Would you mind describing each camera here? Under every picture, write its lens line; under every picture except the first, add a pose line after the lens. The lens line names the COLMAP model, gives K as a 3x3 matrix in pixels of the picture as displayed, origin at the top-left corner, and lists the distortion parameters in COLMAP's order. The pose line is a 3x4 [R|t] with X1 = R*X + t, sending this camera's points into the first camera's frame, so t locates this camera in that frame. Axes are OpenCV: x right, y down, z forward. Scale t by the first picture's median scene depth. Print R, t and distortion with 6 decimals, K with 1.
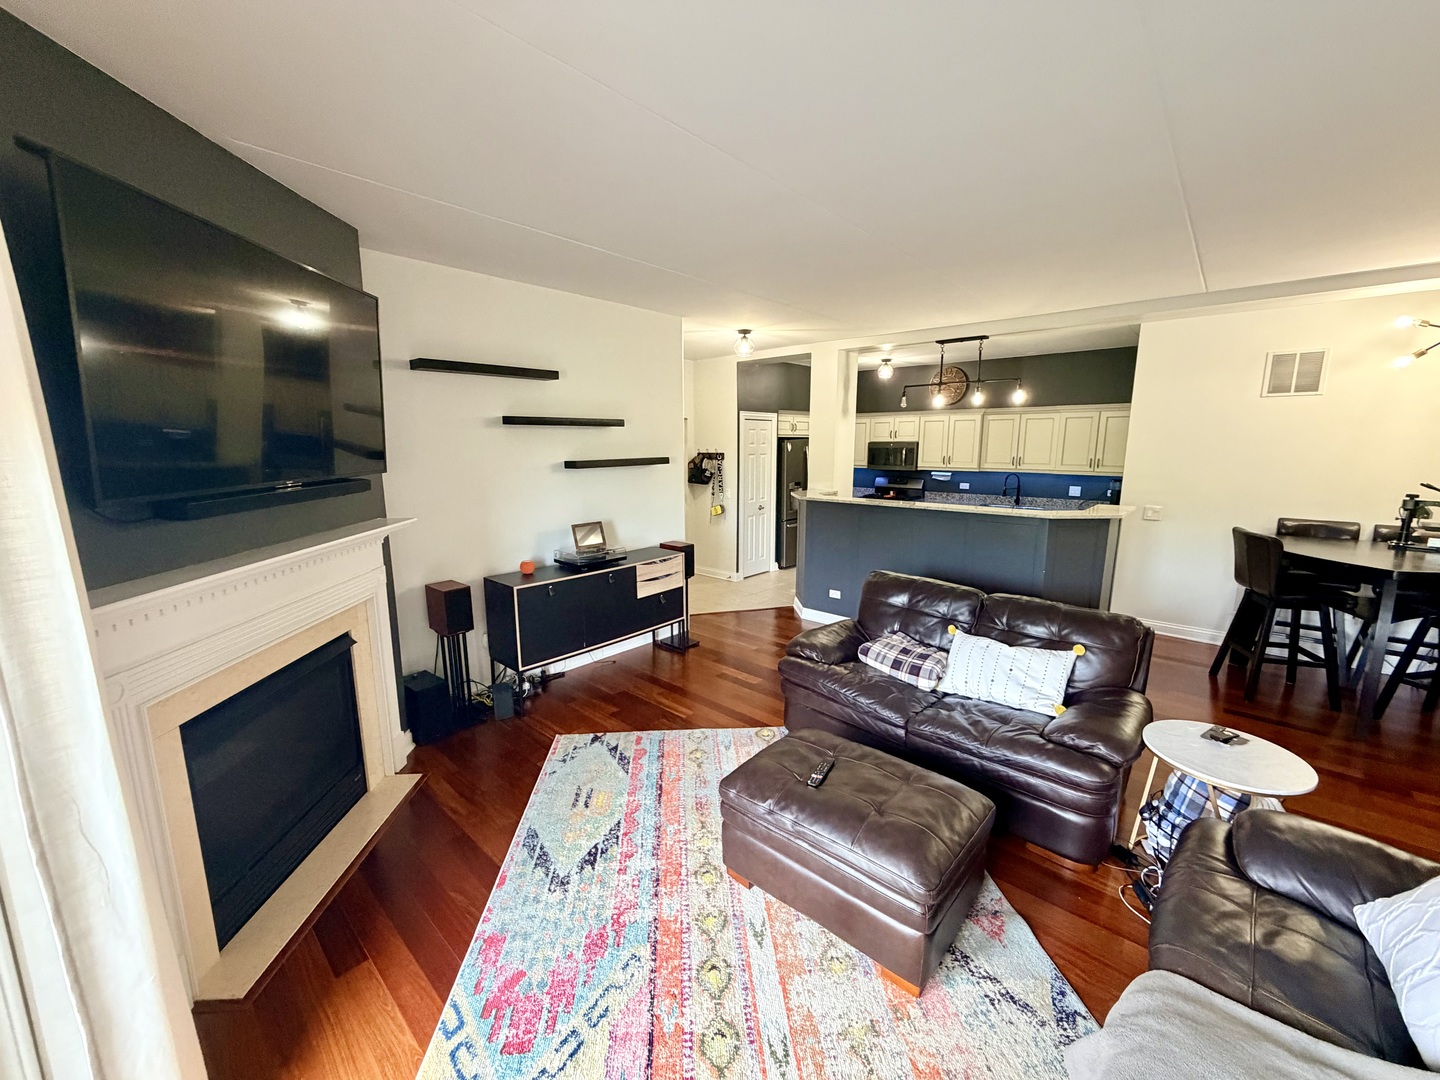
lens RADIAL K [[575.9, 0, 717.6], [0, 575.9, 543.3], [0, 0, 1]] dist [-0.000095, -0.000380]
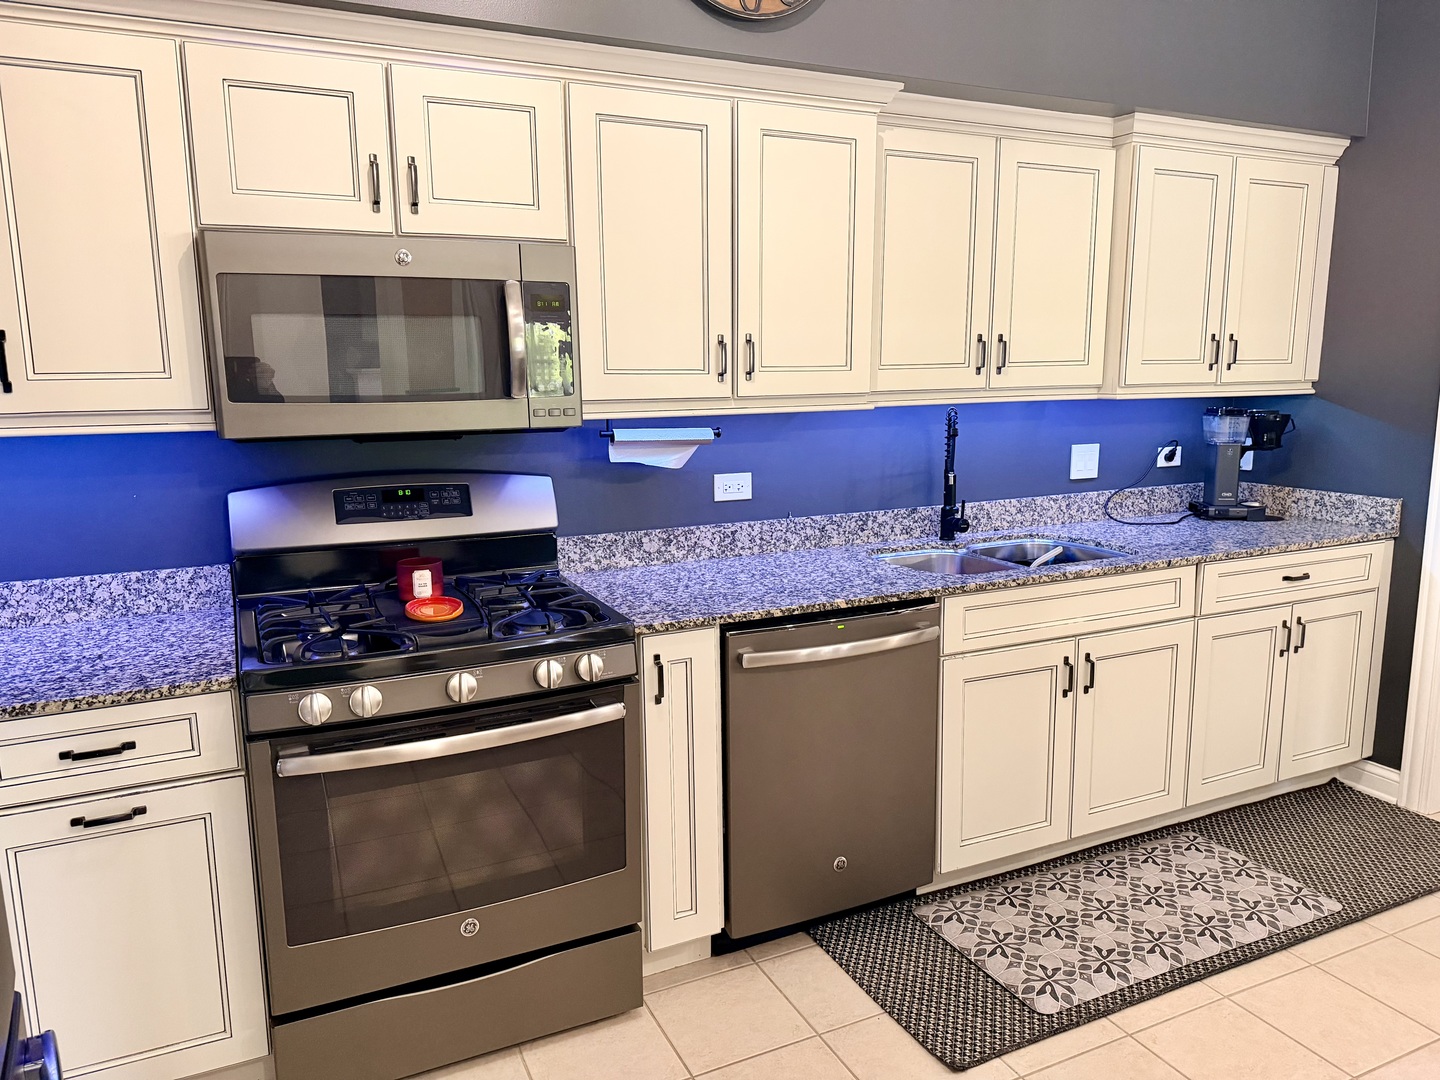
lens RADIAL K [[1006.7, 0, 720.0], [0, 1006.7, 540.0], [0, 0, 1]] dist [0.109955, -0.154109]
pose [[0.375304, -0.159085, 0.913148, 0.179286], [0.170729, 0.980170, 0.100592, -0.229813], [-0.911043, 0.118148, 0.395022, 1.685558]]
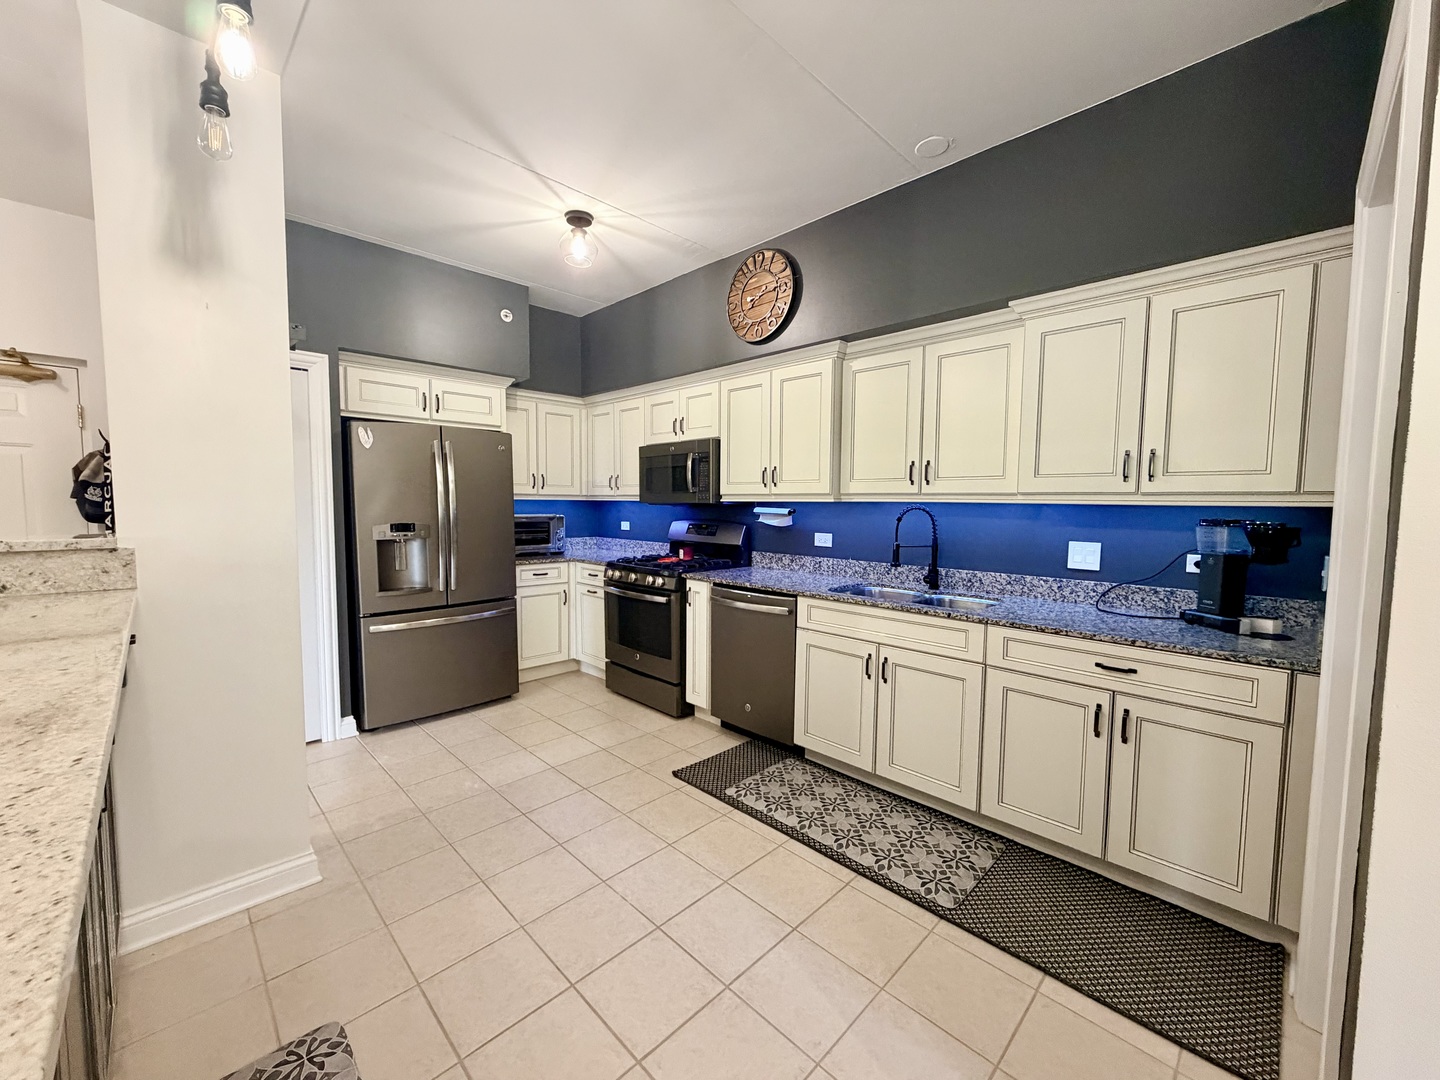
lens RADIAL K [[576.8, 0, 715.0], [0, 576.8, 539.9], [0, 0, 1]] dist [-0.000178, -0.000303]
pose [[0.998459, 0.013931, -0.053722, 0.725960], [-0.019656, 0.994006, -0.107548, -0.101086], [0.051901, 0.108439, 0.992747, 1.119078]]
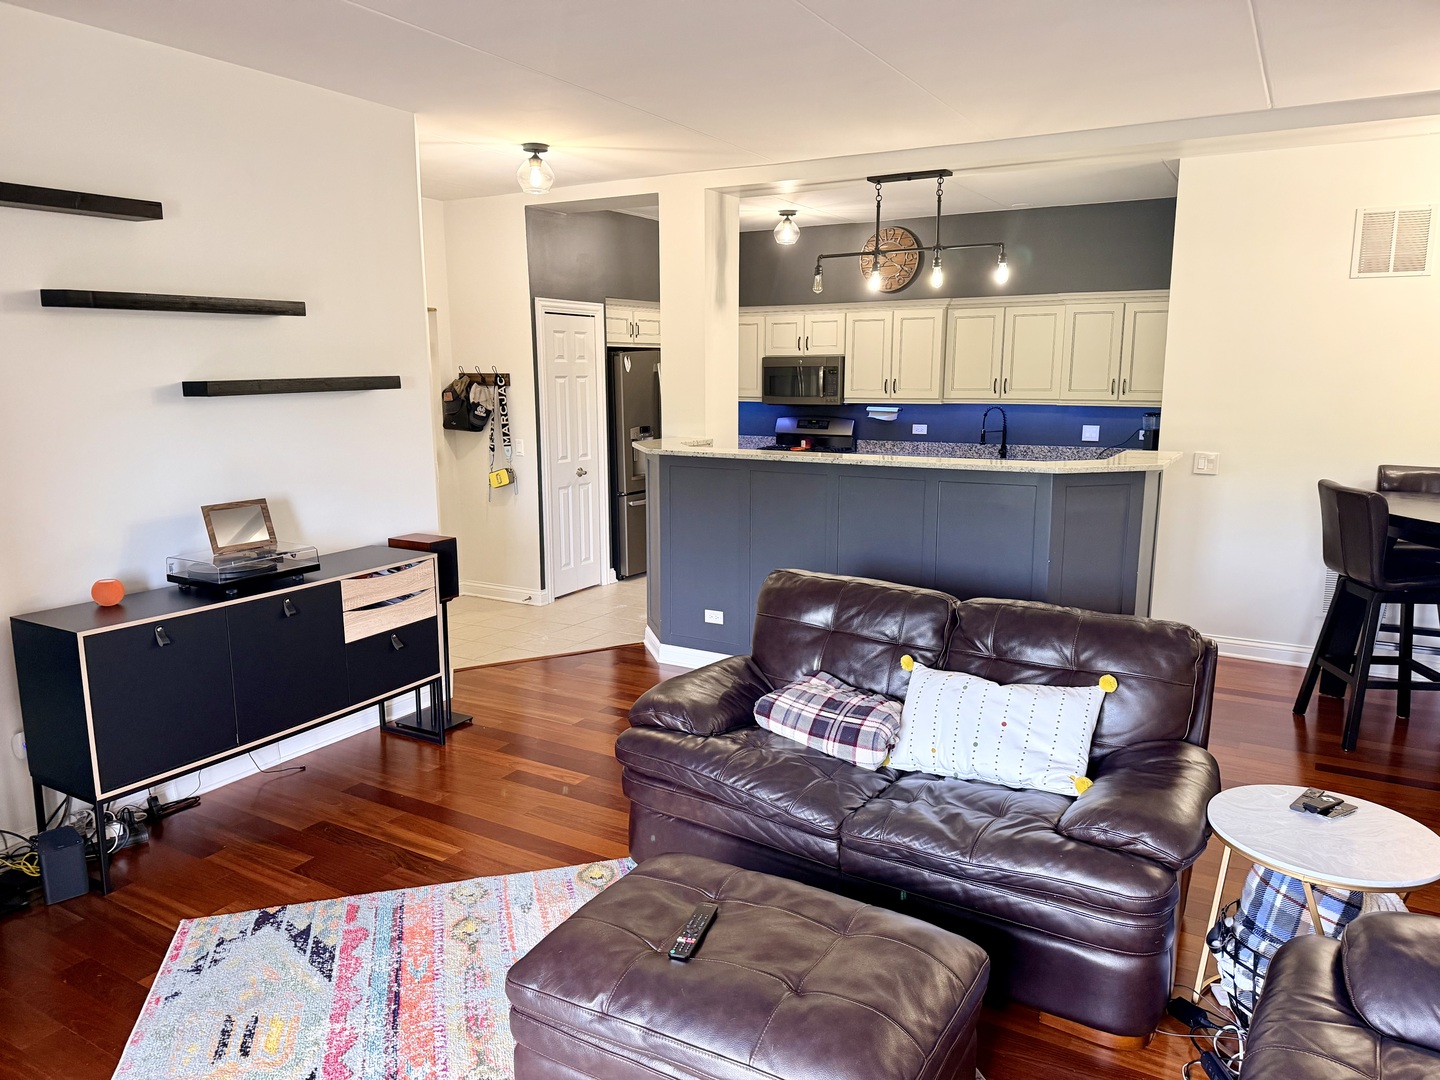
lens RADIAL K [[1002.9, 0, 715.9], [0, 1002.9, 545.8], [0, 0, 1]] dist [0.123490, -0.175779]
pose [[0.979207, -0.037009, 0.199460, 0.010152], [0.035989, 0.999314, 0.008740, 0.010537], [-0.199646, -0.001380, 0.979867, 0.020729]]
